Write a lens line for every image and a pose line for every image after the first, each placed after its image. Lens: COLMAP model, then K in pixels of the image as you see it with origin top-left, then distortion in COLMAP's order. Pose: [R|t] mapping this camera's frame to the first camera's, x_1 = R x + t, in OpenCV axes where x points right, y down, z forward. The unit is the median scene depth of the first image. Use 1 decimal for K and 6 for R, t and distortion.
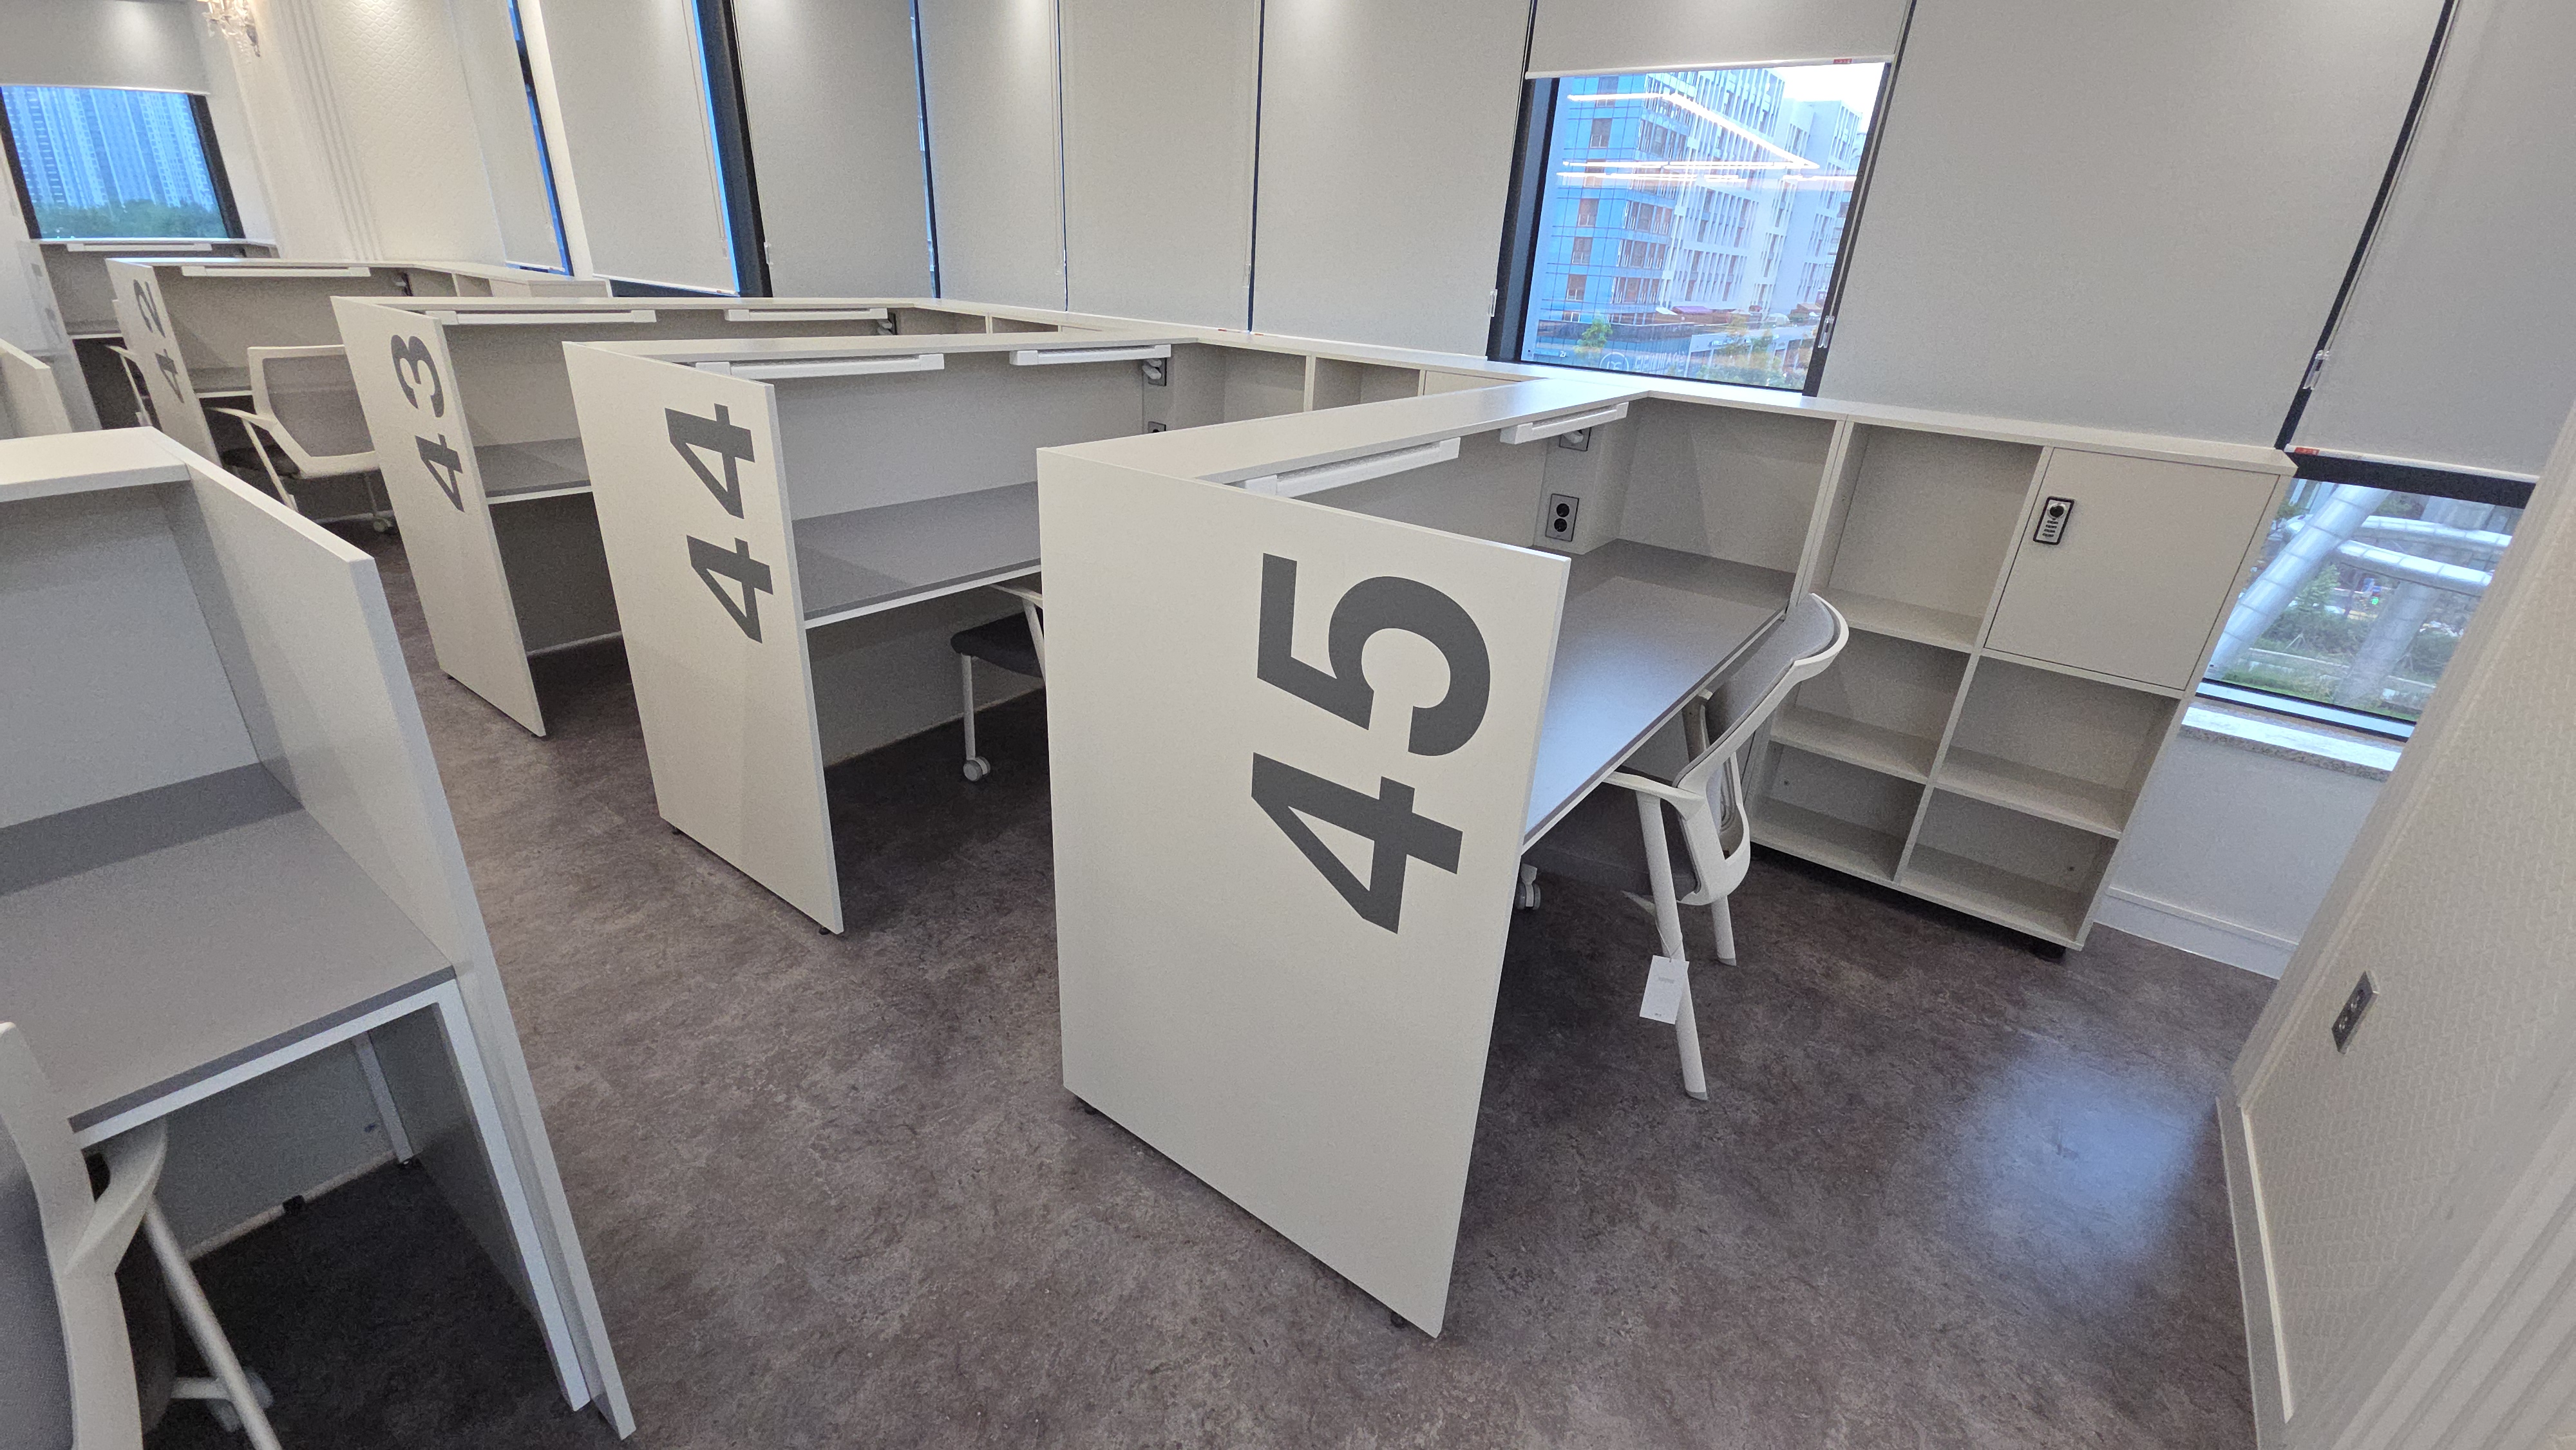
lens RADIAL K [[1047.5, 0, 1281.0], [0, 1047.5, 722.4], [0, 0, 1]] dist [0.012468, -0.006810]
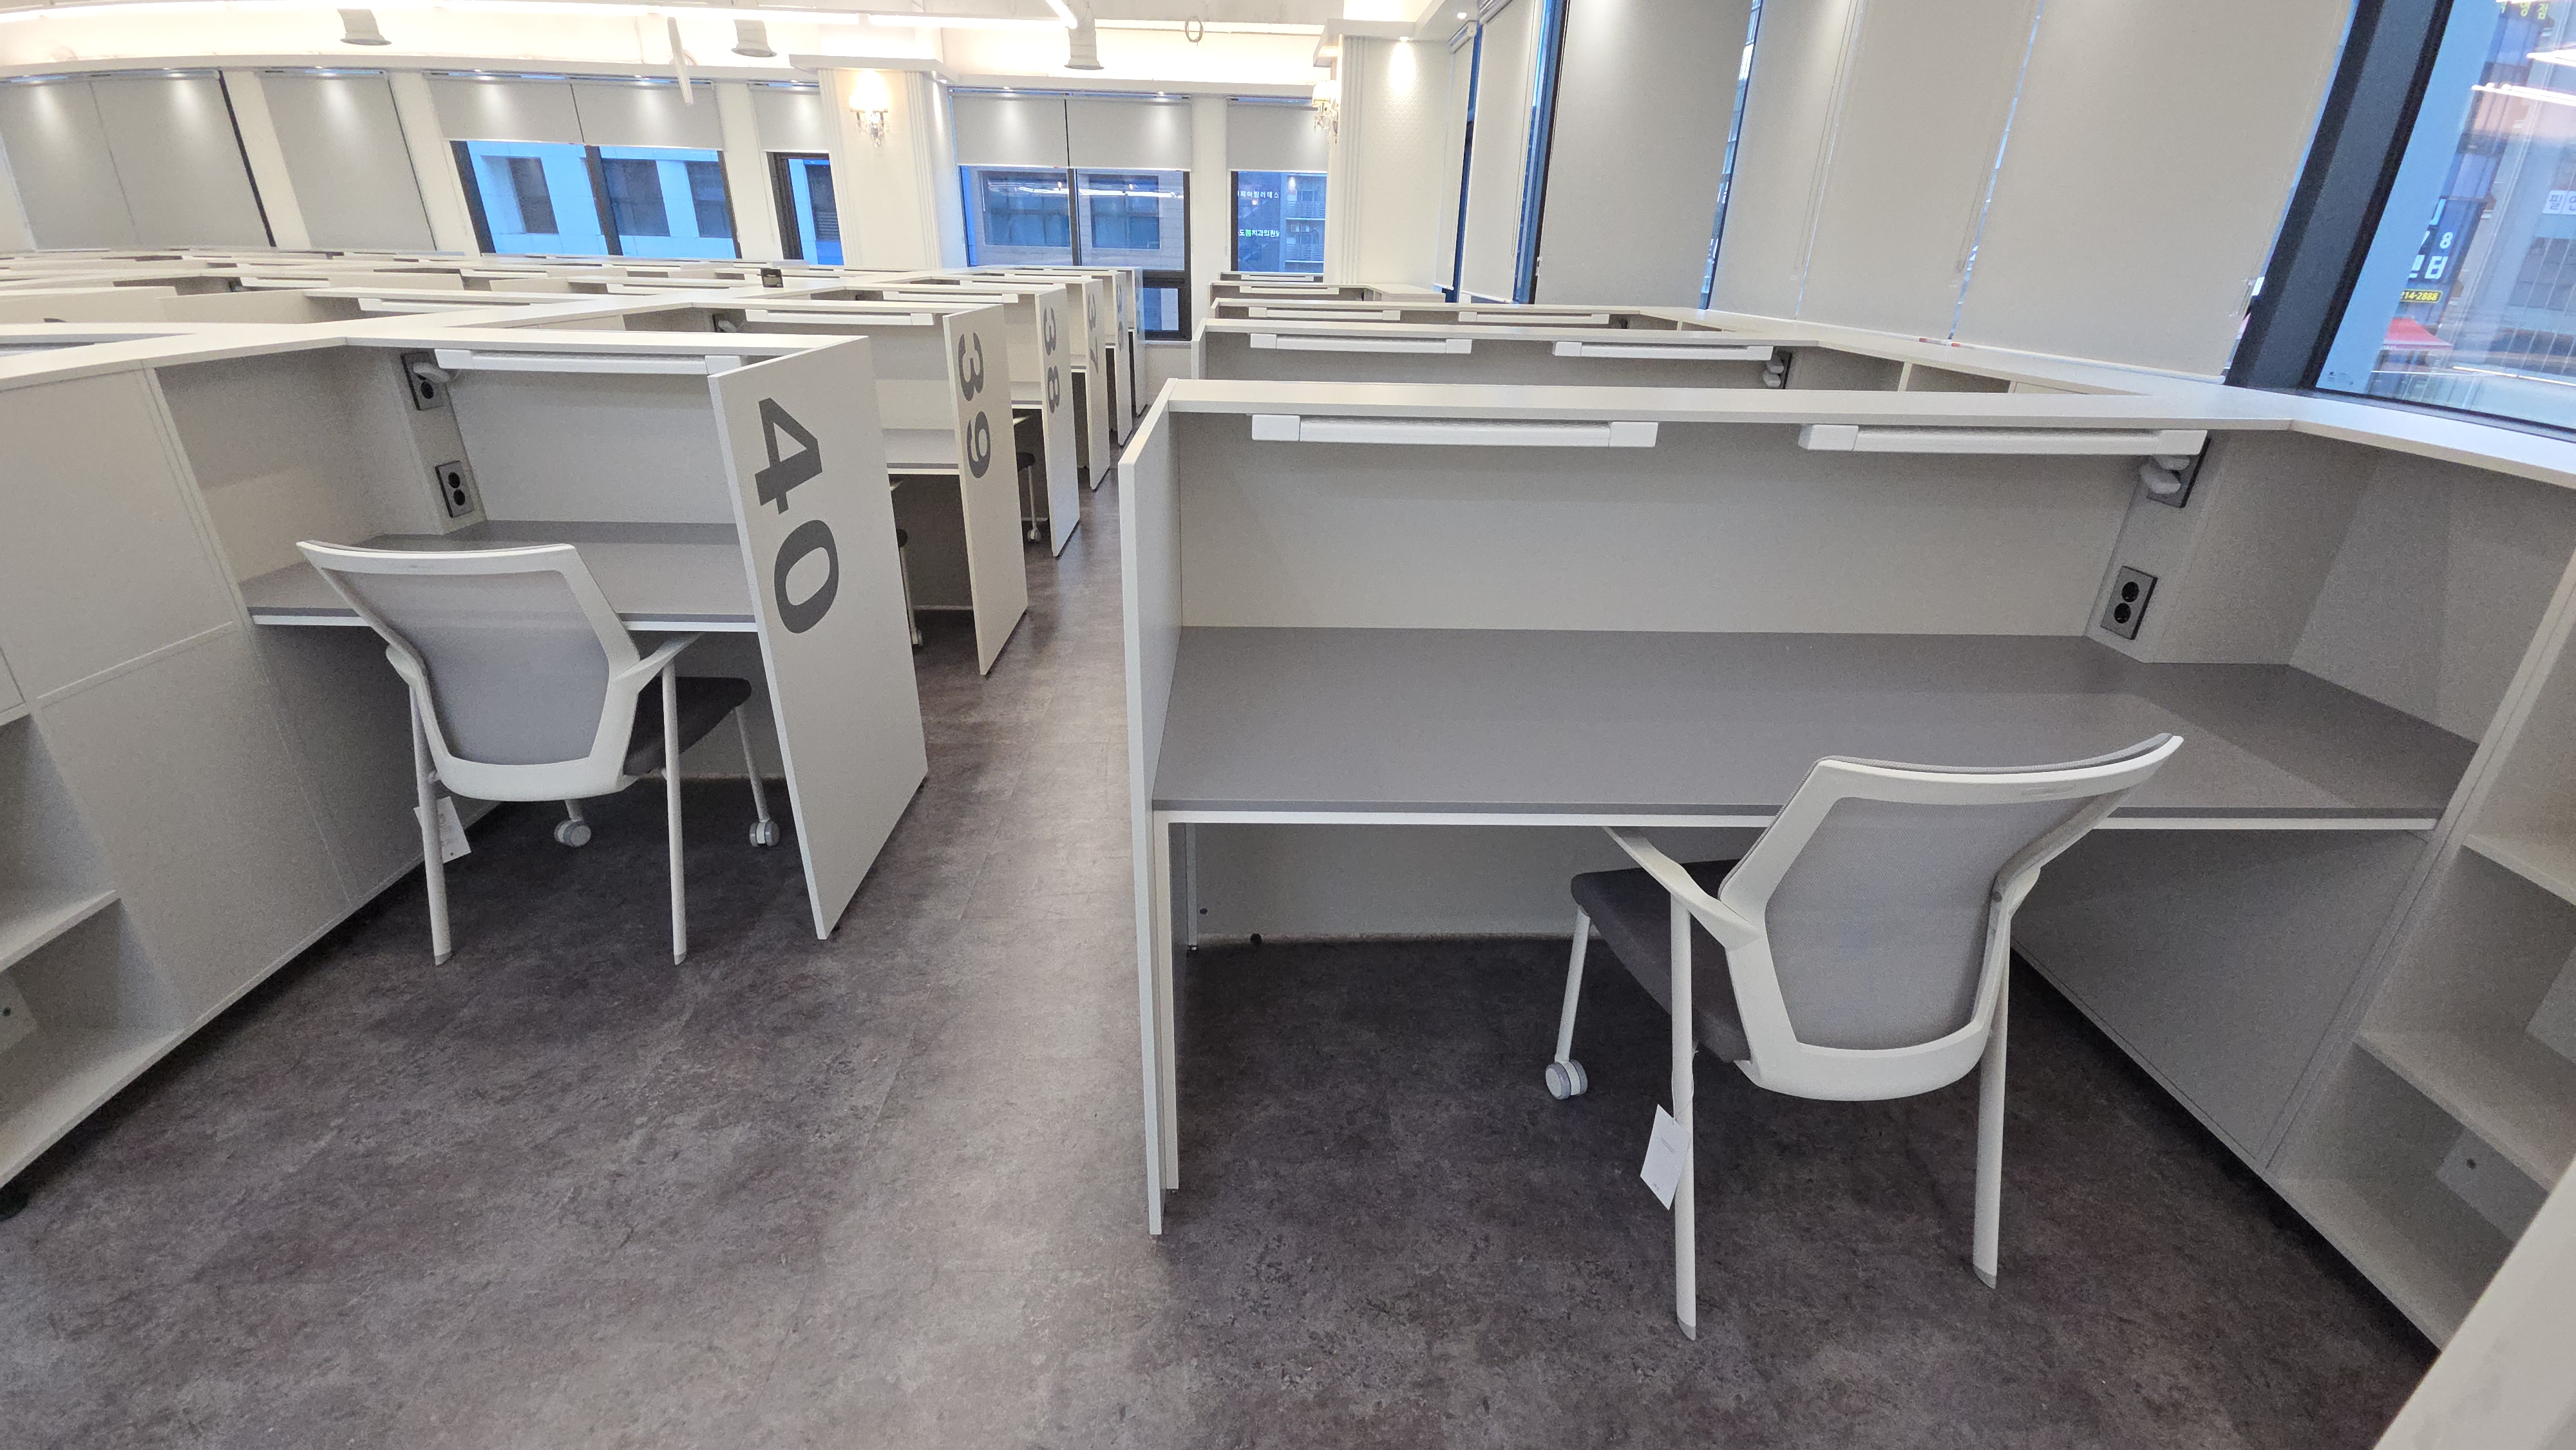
lens RADIAL K [[1047.5, 0, 1281.0], [0, 1047.5, 722.4], [0, 0, 1]] dist [0.012468, -0.006810]
pose [[0.614163, 0.274405, -0.739936, 0.737114], [-0.311930, 0.945661, 0.091790, -0.023495], [0.724916, 0.174435, 0.666385, 0.270166]]
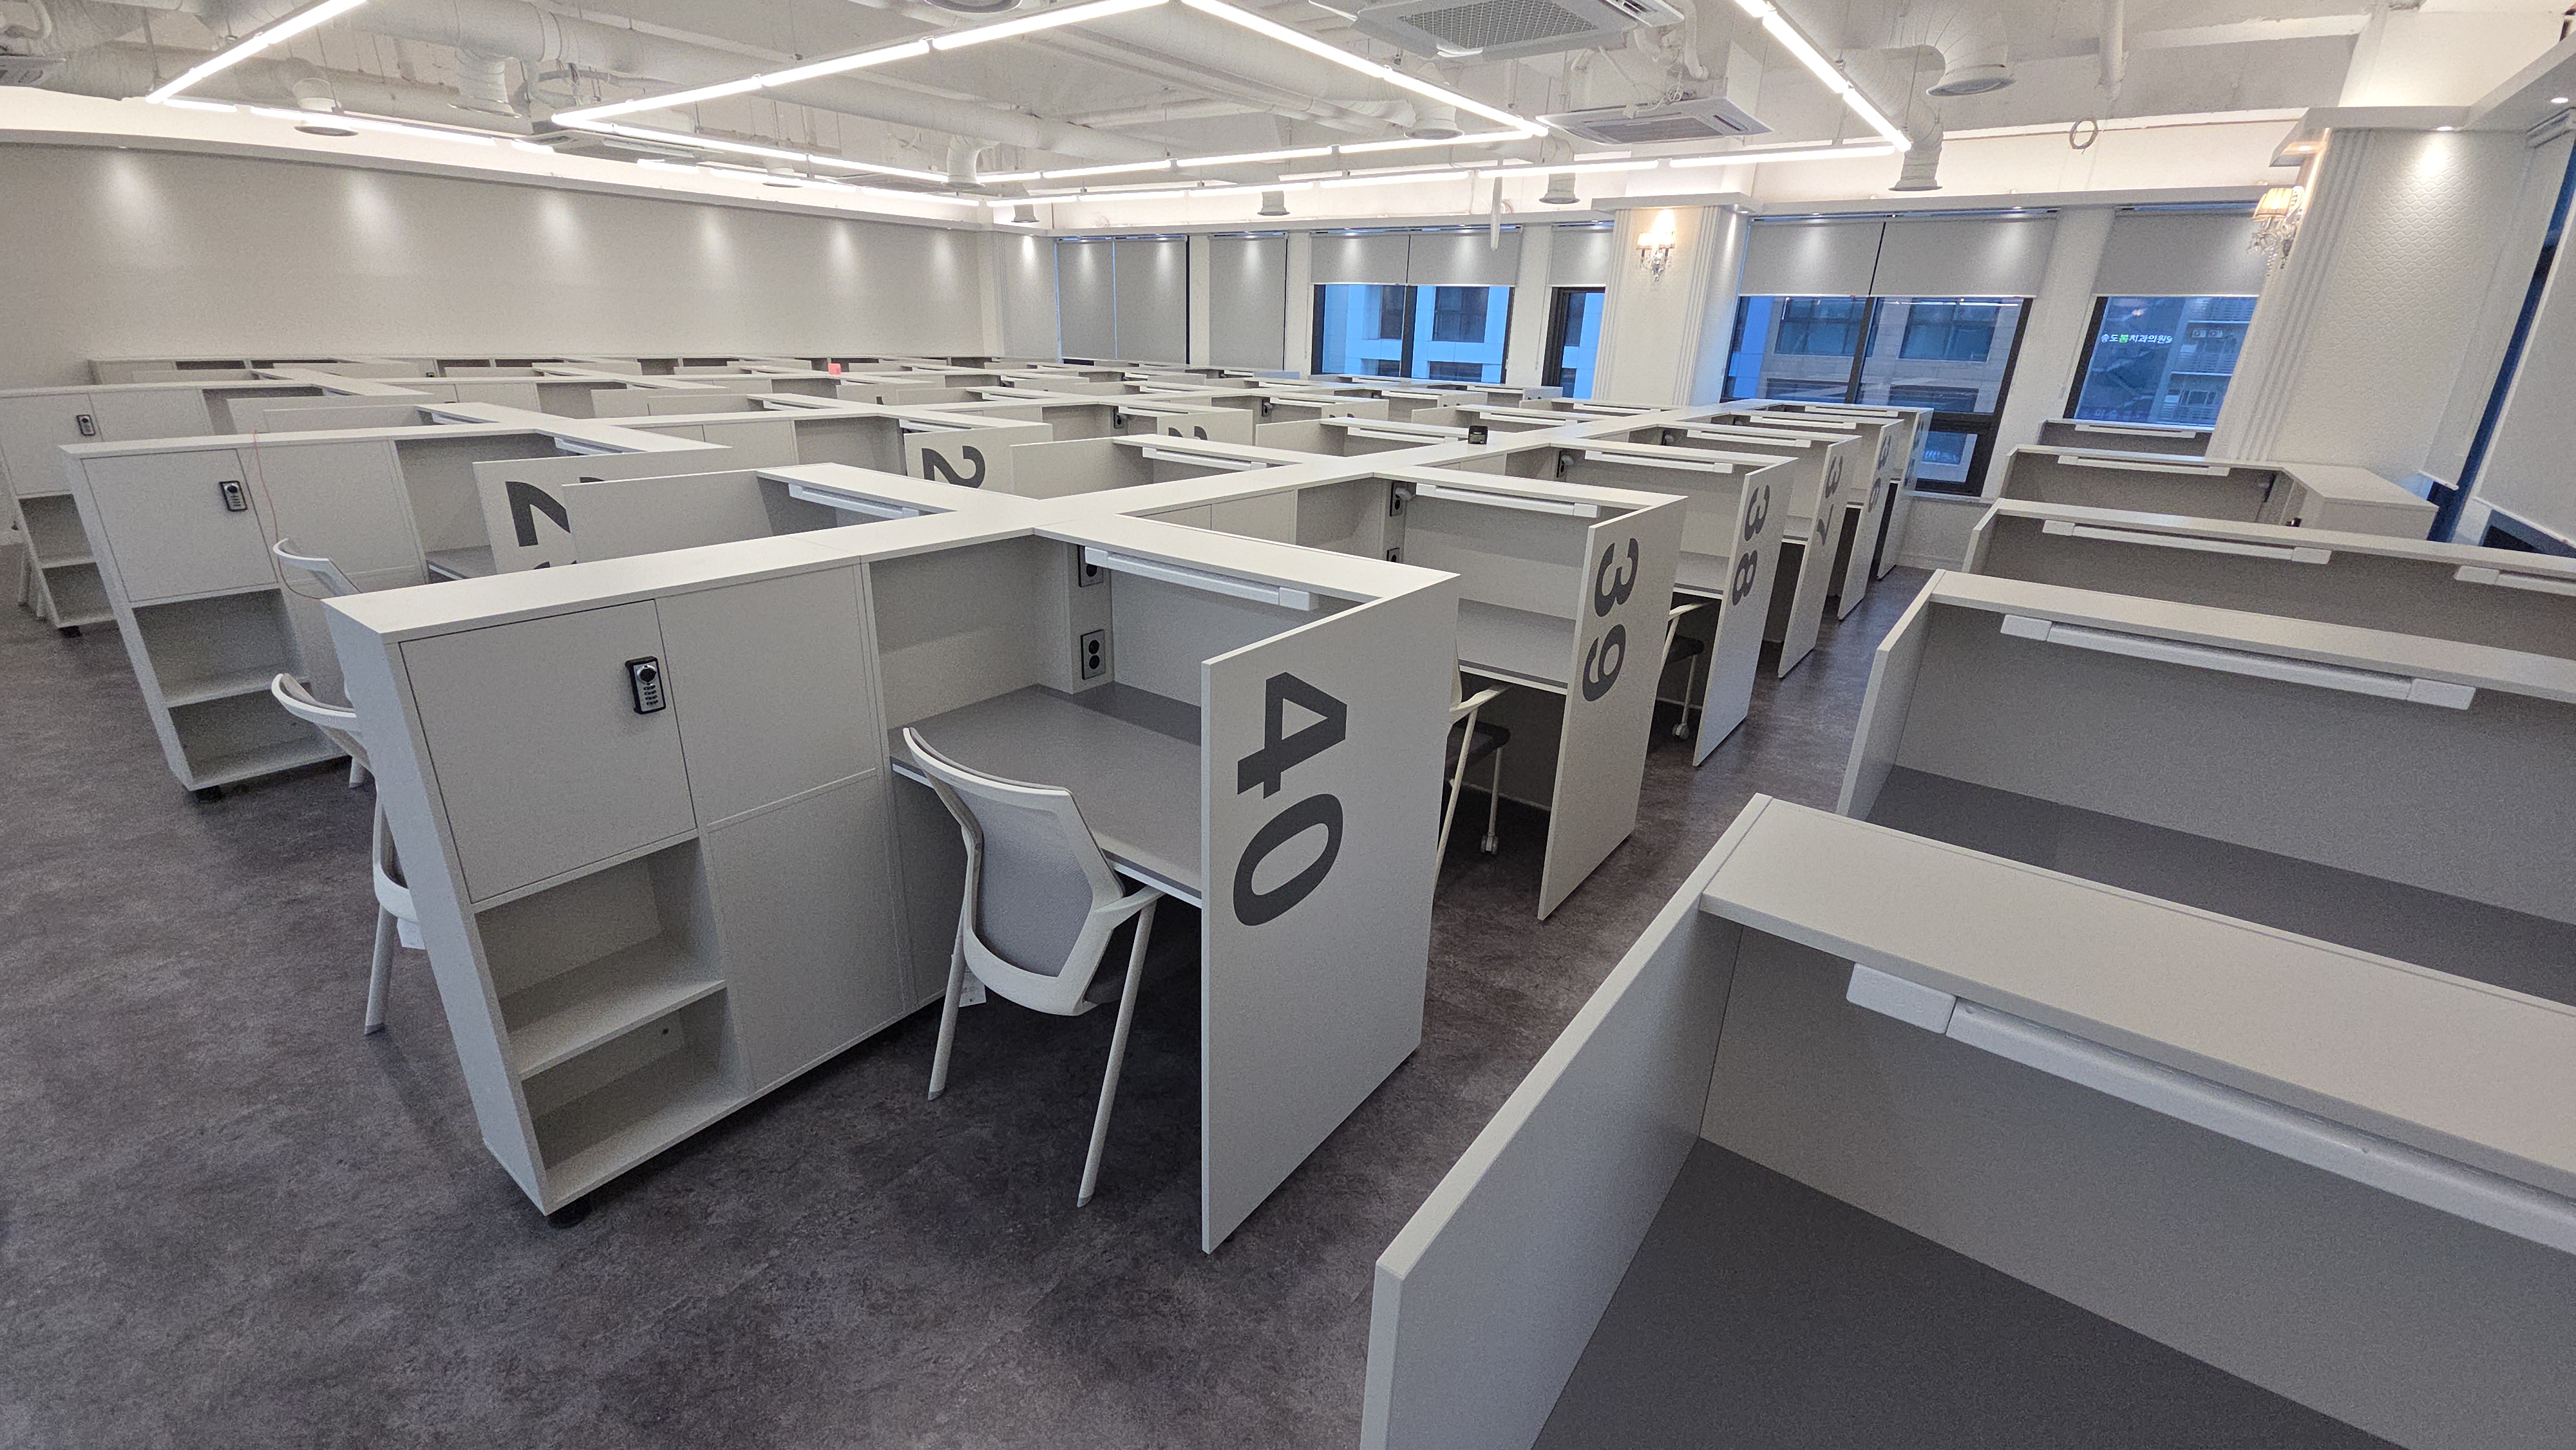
lens RADIAL K [[1047.5, 0, 1281.0], [0, 1047.5, 722.4], [0, 0, 1]] dist [0.012468, -0.006810]
pose [[-0.010203, 0.288287, -0.957490, 0.425517], [-0.446146, 0.855637, 0.262374, -0.285378], [0.894902, 0.429857, 0.119887, 0.458369]]
